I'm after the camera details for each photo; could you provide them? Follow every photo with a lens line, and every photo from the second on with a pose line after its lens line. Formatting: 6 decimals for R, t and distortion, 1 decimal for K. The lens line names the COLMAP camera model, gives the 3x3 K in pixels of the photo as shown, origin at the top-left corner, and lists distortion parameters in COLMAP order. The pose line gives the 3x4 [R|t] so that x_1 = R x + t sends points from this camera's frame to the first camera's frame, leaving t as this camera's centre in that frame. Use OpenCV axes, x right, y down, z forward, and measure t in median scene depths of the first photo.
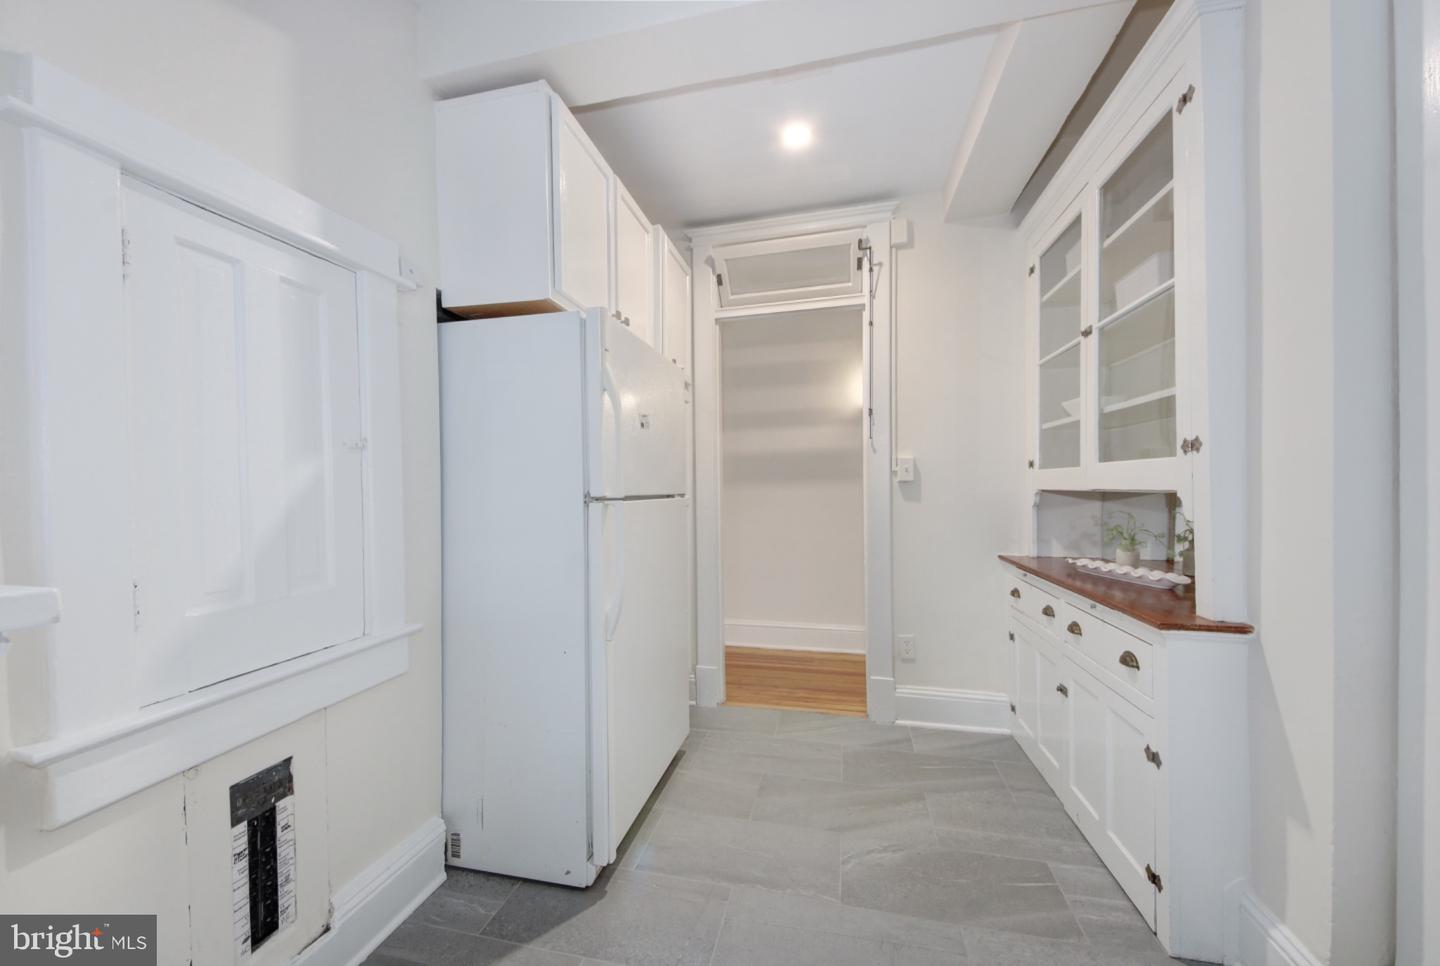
lens RADIAL K [[540.4, 0, 731.2], [0, 540.4, 481.4], [0, 0, 1]] dist [0.020886, -0.002491]
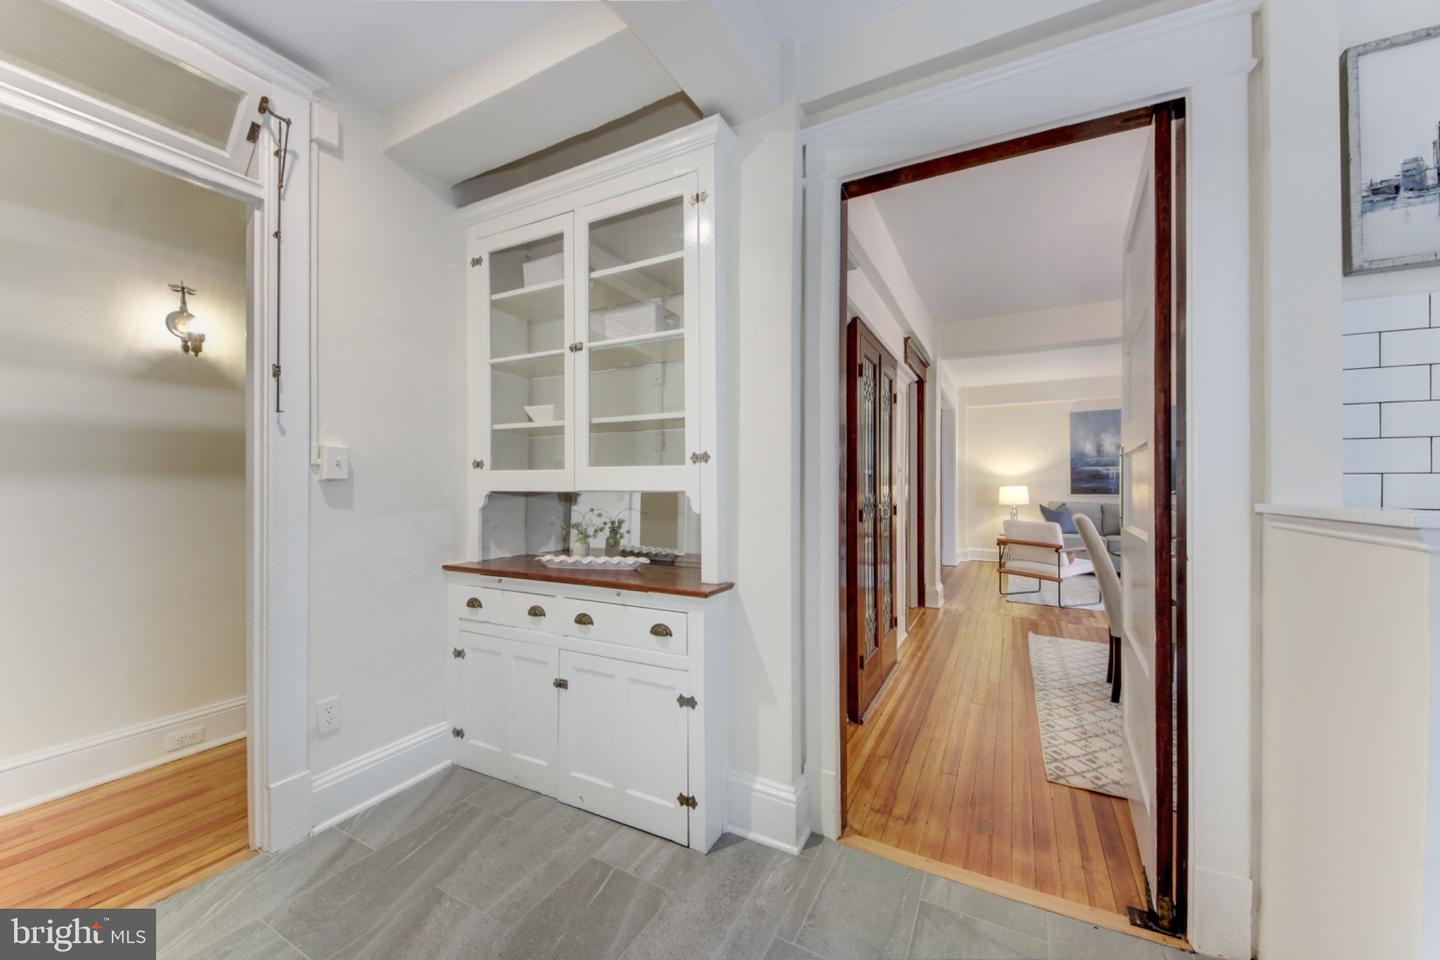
lens RADIAL K [[540.4, 0, 687.1], [0, 540.4, 479.6], [0, 0, 1]] dist [0.020886, -0.002491]
pose [[0.285855, 0.026924, 0.957895, -0.258368], [-0.013315, 0.999620, -0.024123, 0.012305], [-0.958180, -0.005859, 0.286105, 0.387713]]
